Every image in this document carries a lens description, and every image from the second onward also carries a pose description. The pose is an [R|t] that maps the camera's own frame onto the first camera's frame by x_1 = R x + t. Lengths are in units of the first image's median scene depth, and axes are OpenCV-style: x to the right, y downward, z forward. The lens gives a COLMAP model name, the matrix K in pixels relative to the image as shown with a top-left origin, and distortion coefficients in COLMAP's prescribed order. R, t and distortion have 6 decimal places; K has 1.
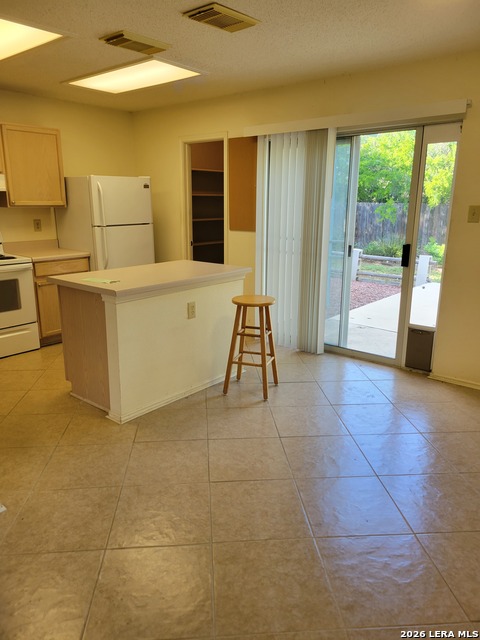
lens RADIAL K [[474.8, 0, 240.0], [0, 474.8, 320.0], [0, 0, 1]] dist [0.009774, 0.001721]
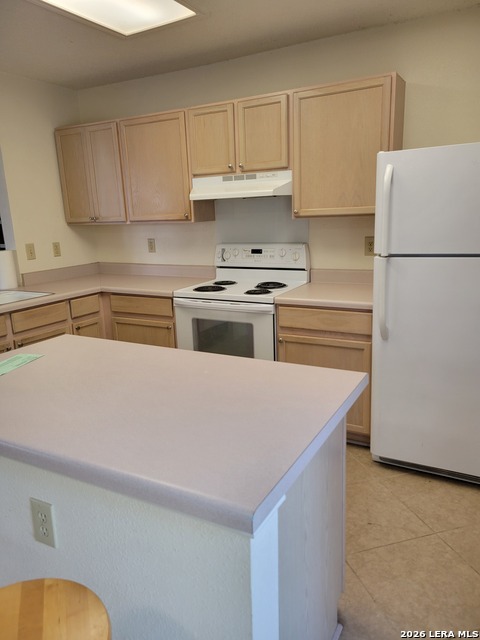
lens RADIAL K [[474.8, 0, 240.0], [0, 474.8, 320.0], [0, 0, 1]] dist [0.009774, 0.001721]
pose [[0.183869, 0.203161, -0.961726, 0.183185], [-0.201319, 0.965450, 0.165458, -0.196482], [0.962114, 0.163191, 0.218417, 0.810693]]
